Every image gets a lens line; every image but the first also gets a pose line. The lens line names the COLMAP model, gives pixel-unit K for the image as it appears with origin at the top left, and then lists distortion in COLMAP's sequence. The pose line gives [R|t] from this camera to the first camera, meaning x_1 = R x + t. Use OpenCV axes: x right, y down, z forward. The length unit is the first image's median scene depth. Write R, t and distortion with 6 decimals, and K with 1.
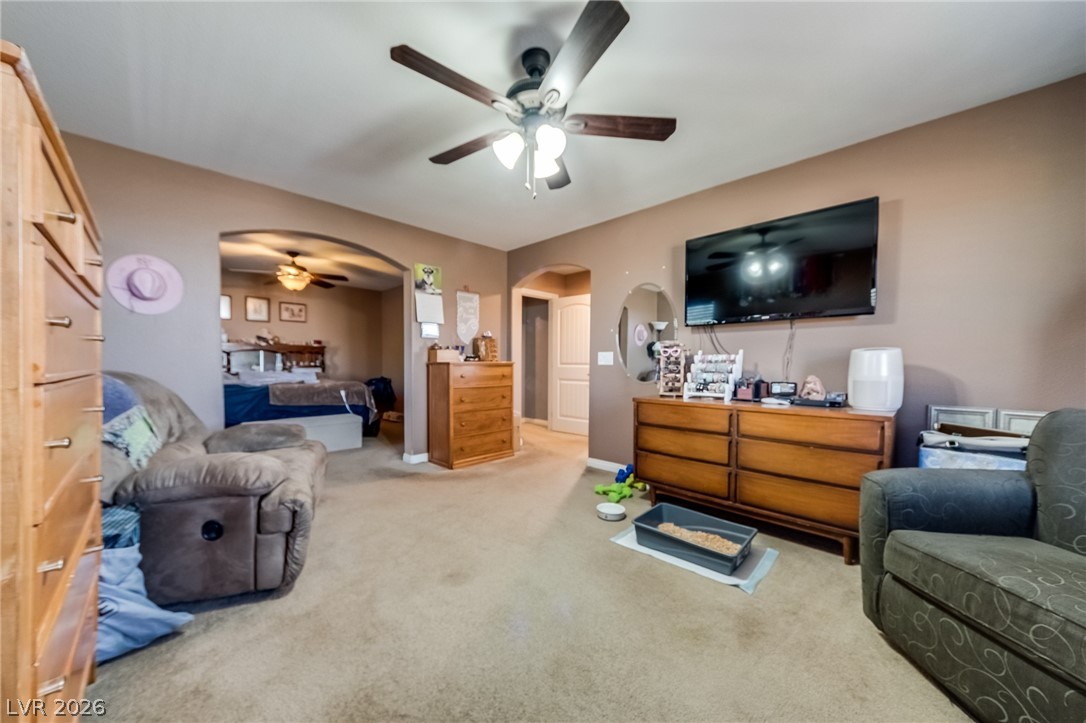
lens RADIAL K [[407.7, 0, 548.9], [0, 407.7, 371.8], [0, 0, 1]] dist [-0.002942, -0.001332]
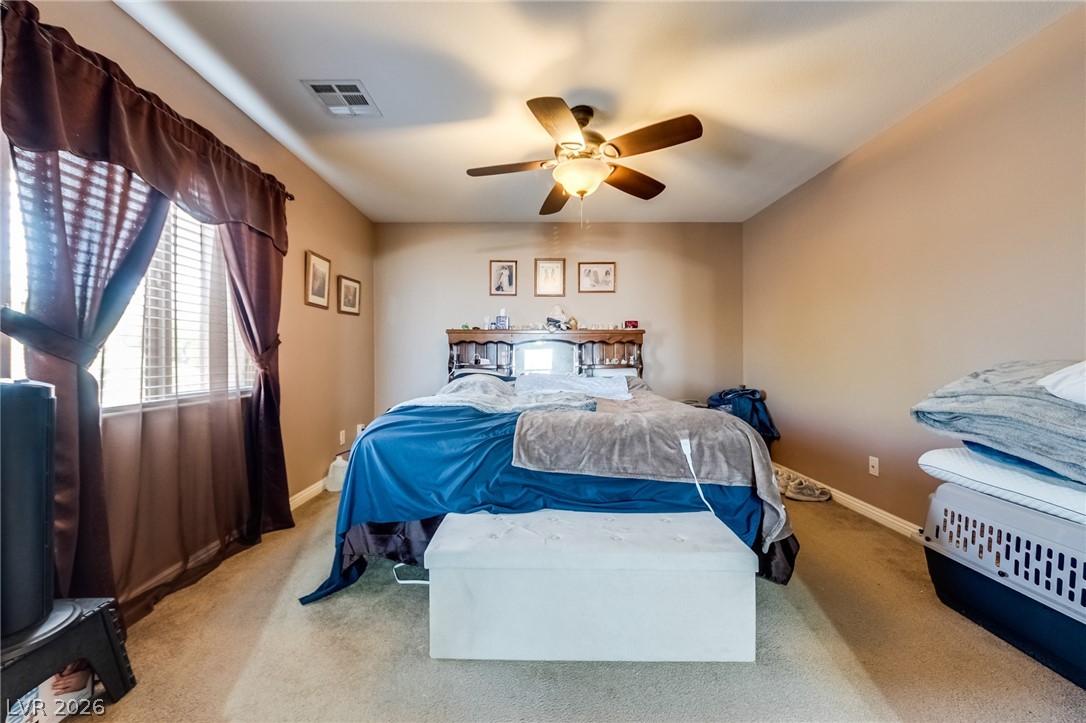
lens RADIAL K [[407.7, 0, 543.5], [0, 407.7, 366.2], [0, 0, 1]] dist [-0.002942, -0.001332]
pose [[0.734697, 0.006515, -0.678364, -0.284129], [-0.011197, 0.999934, -0.002524, -0.011011], [0.678303, 0.009450, 0.734721, 0.521880]]
